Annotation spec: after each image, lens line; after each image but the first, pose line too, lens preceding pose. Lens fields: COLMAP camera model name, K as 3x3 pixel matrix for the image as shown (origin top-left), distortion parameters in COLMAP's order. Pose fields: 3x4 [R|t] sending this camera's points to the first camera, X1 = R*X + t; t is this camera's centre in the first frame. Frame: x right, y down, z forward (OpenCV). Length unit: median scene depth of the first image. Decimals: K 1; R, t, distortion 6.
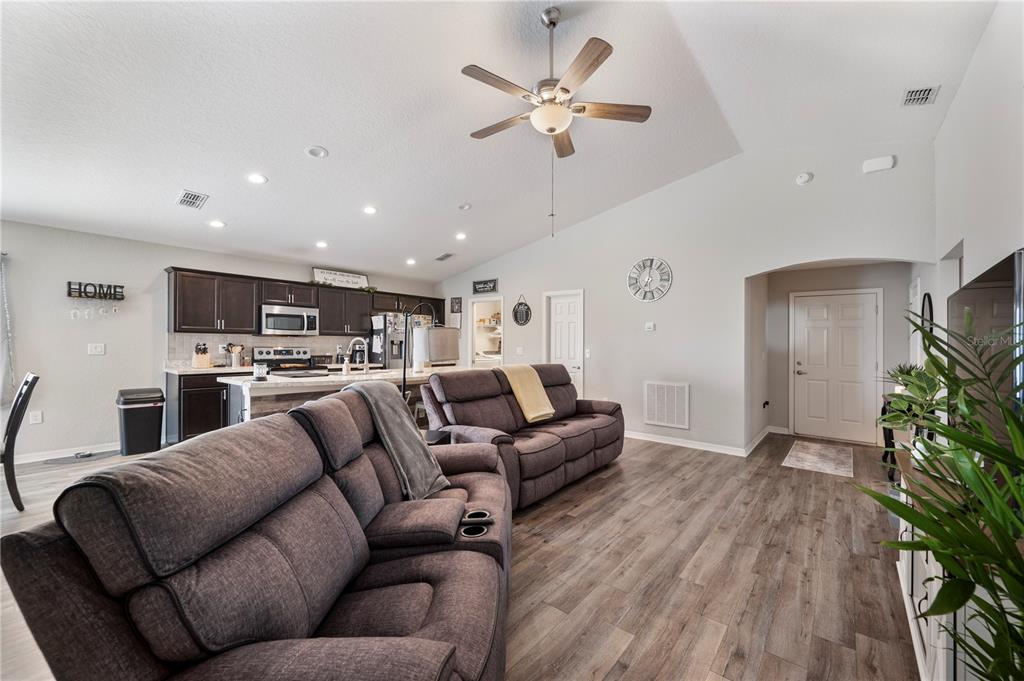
lens RADIAL K [[406.4, 0, 514.5], [0, 406.4, 343.0], [0, 0, 1]] dist [-0.003650, 0.000107]
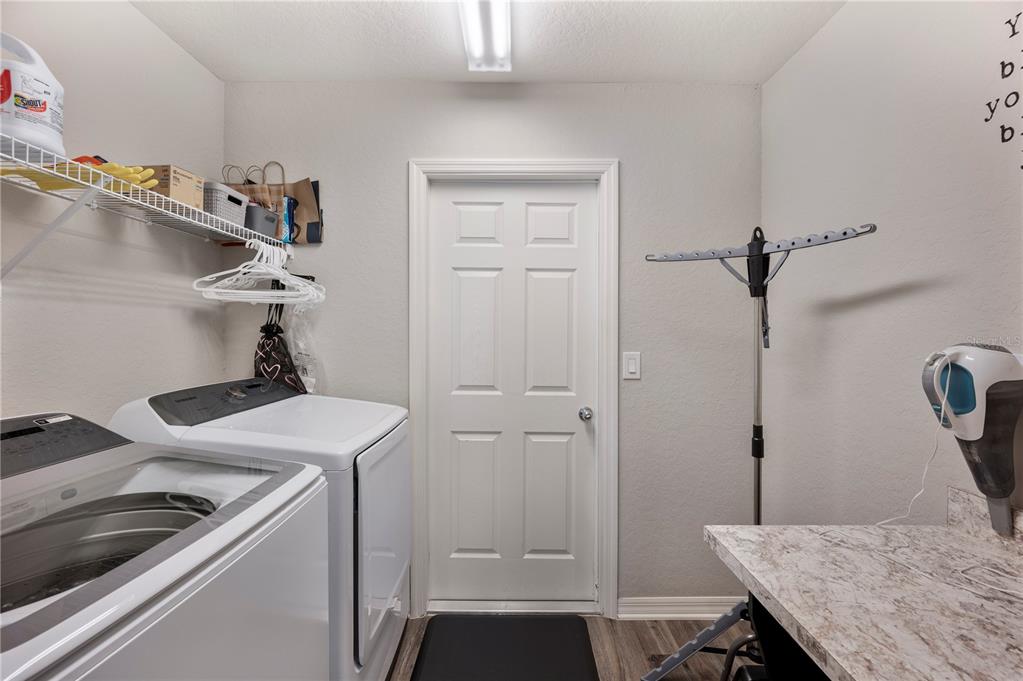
lens RADIAL K [[415.5, 0, 511.4], [0, 415.5, 334.7], [0, 0, 1]] dist [-0.001441, -0.000304]
pose [[0.776716, -0.014797, 0.629677, -0.116375], [0.009473, 0.999885, 0.011812, -0.001681], [-0.629780, -0.003210, 0.776767, 1.324431]]
